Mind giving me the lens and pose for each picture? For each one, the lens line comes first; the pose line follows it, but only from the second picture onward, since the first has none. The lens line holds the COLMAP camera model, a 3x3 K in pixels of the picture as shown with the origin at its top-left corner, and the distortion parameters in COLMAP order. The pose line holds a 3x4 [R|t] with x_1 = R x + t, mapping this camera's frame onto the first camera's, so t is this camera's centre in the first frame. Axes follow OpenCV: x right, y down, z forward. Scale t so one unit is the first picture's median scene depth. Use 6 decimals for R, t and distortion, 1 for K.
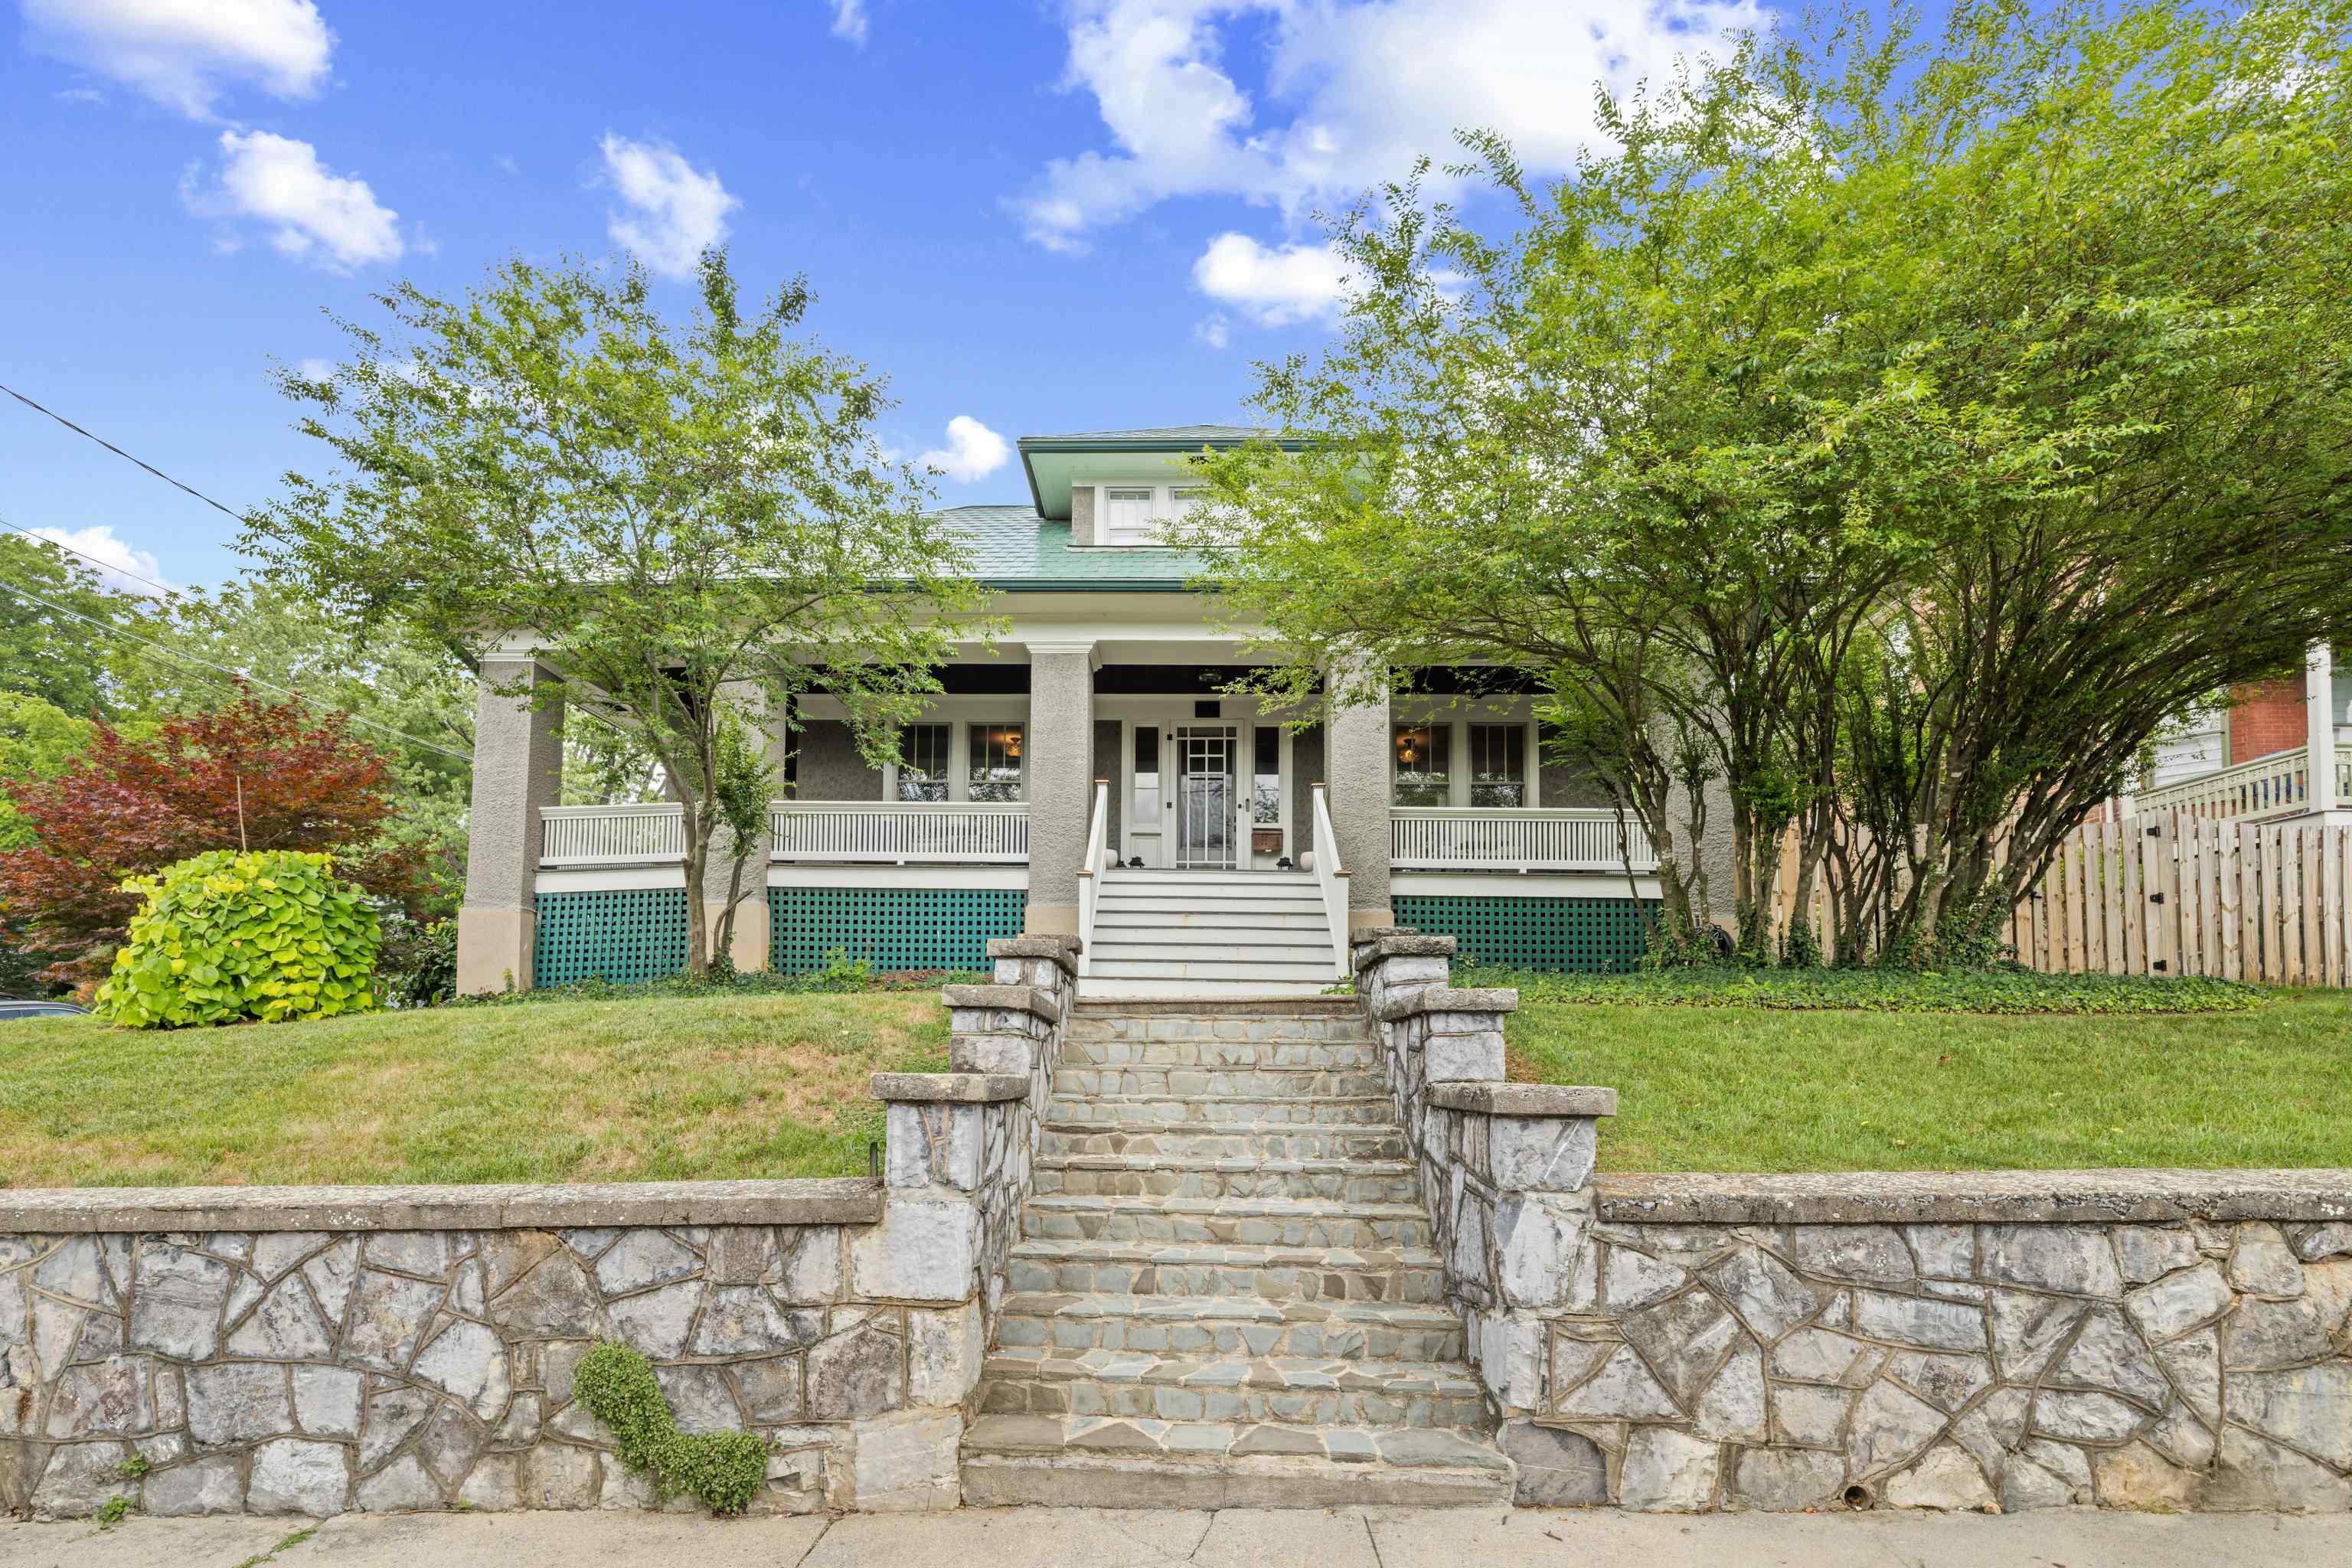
lens RADIAL K [[1068.6, 0, 1170.7], [0, 1068.6, 995.3], [0, 0, 1]] dist [0.000529, 0.000973]
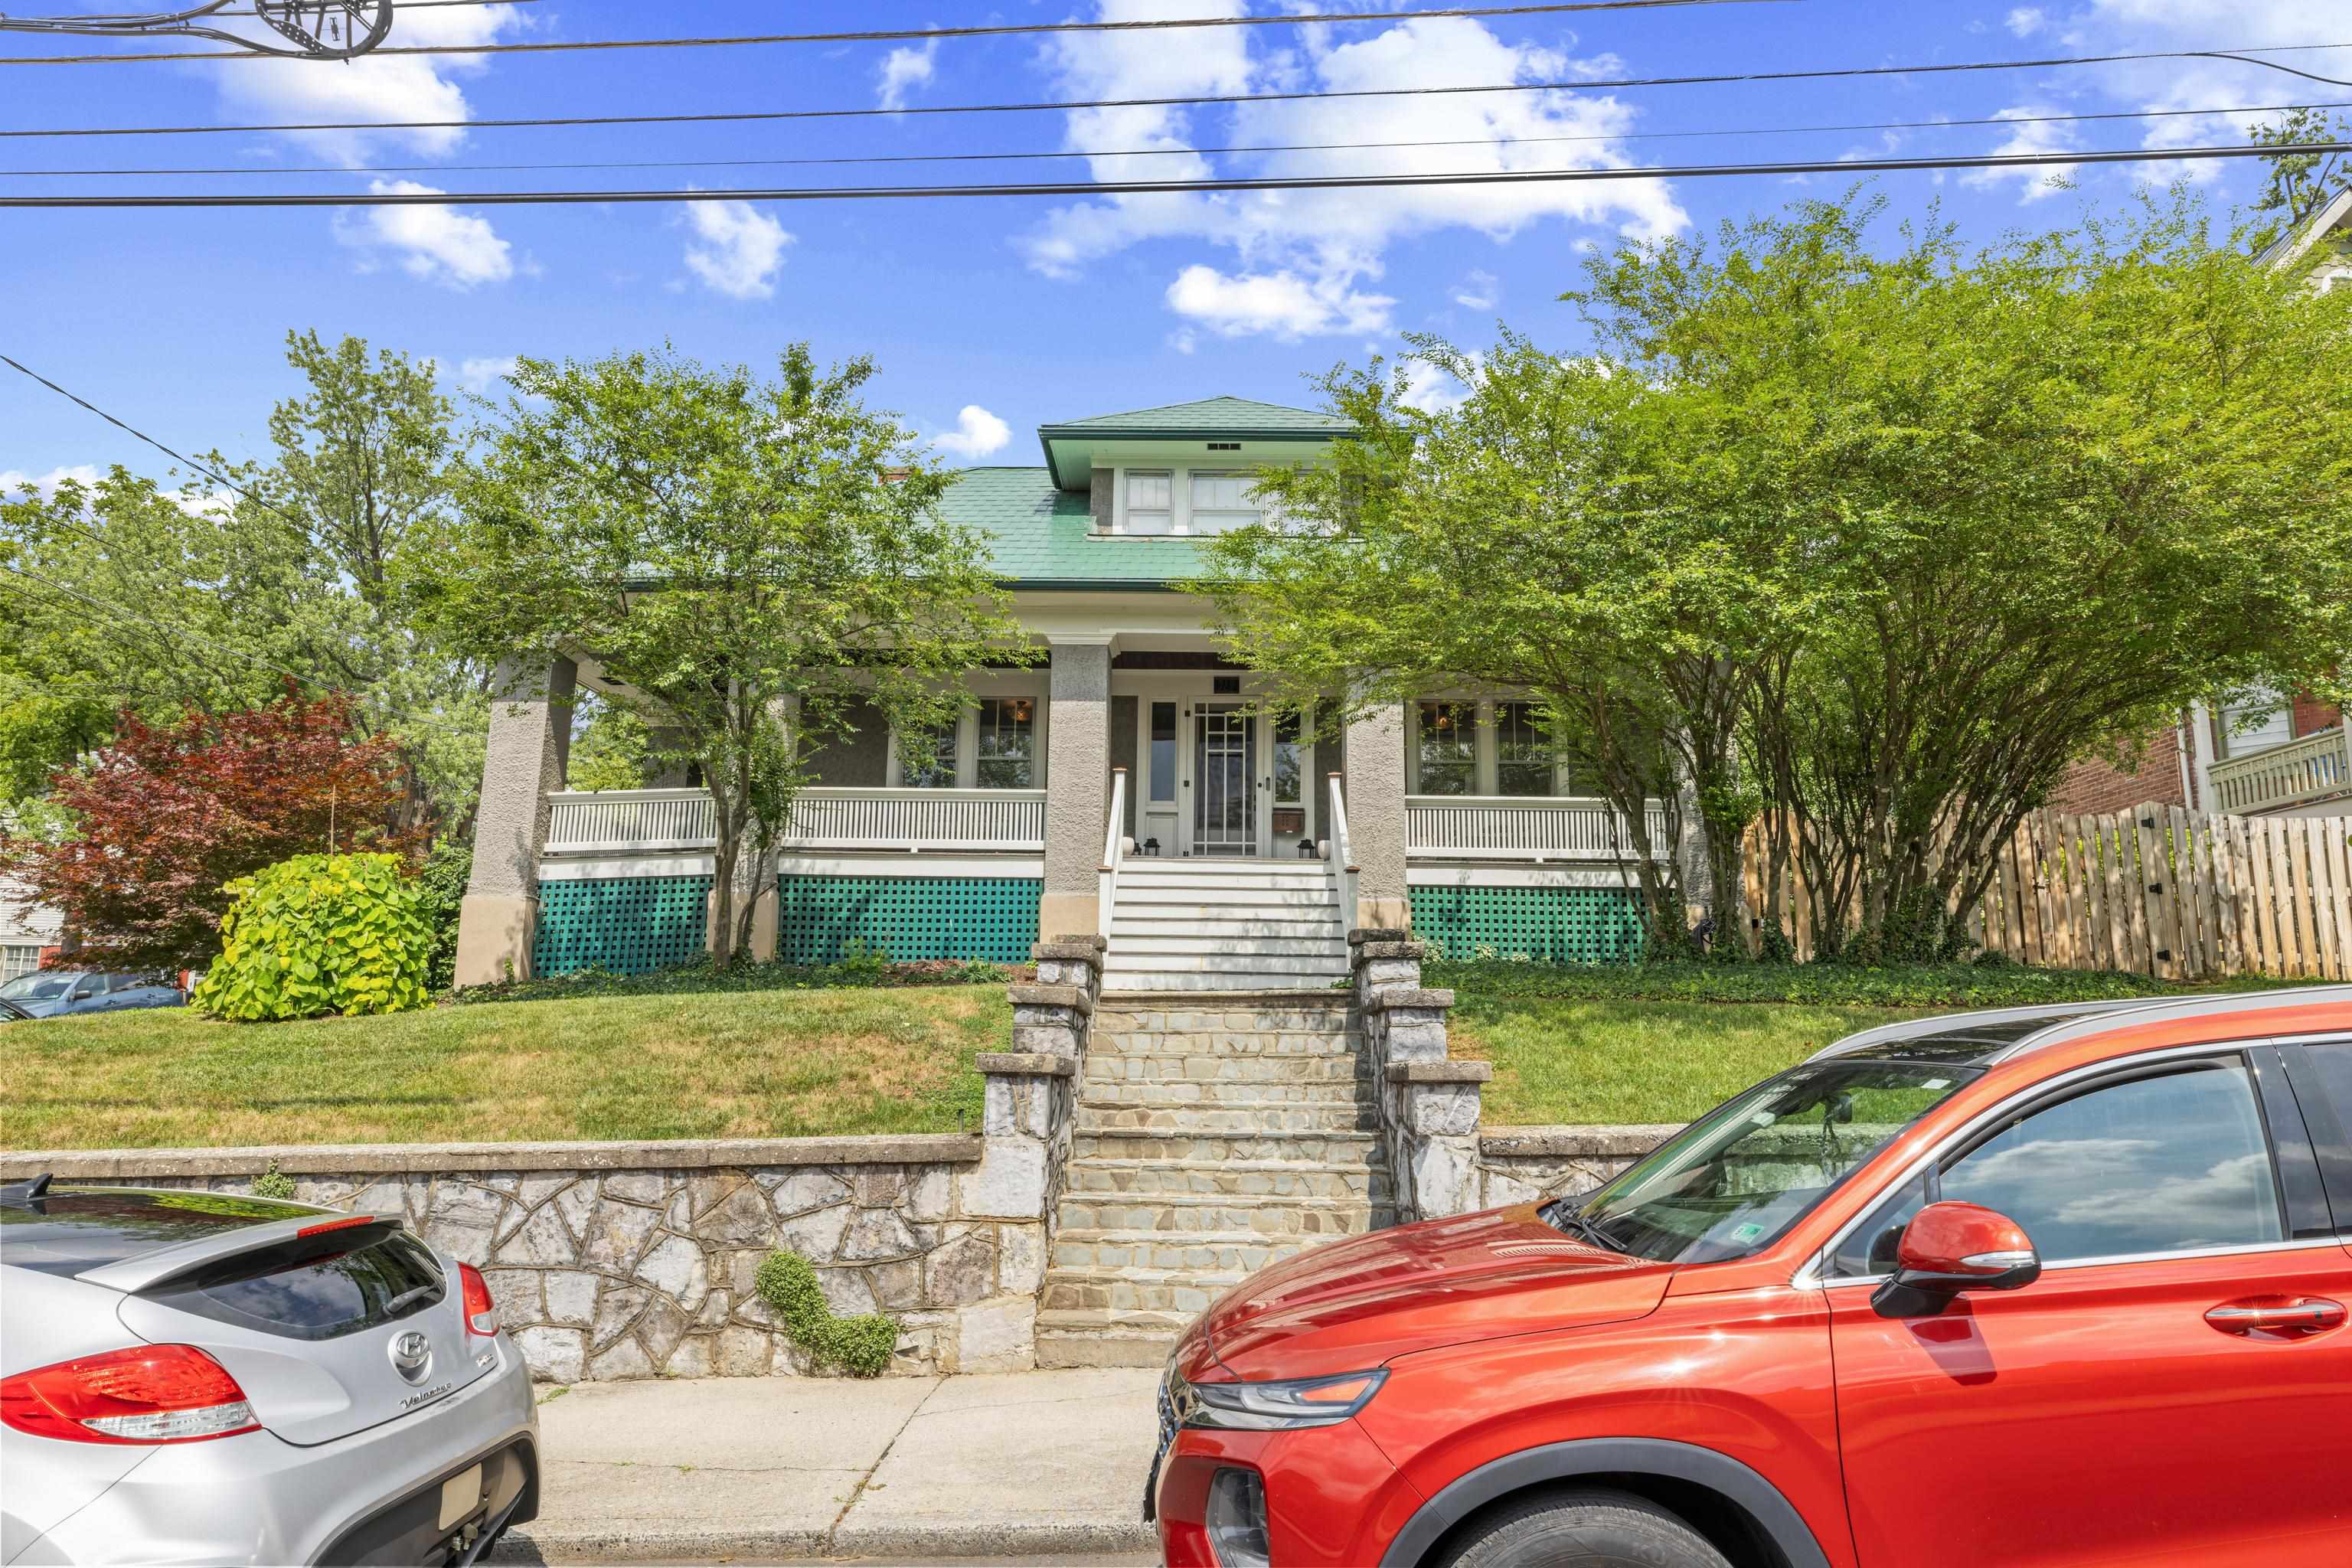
lens RADIAL K [[1419.9, 0, 1224.8], [0, 1419.9, 778.6], [0, 0, 1]] dist [-0.002760, 0.000105]
pose [[0.999663, 0.003484, 0.025707, 0.000447], [0.000035, 0.990757, -0.135646, -0.022230], [-0.025942, 0.135601, 0.990424, -0.620872]]
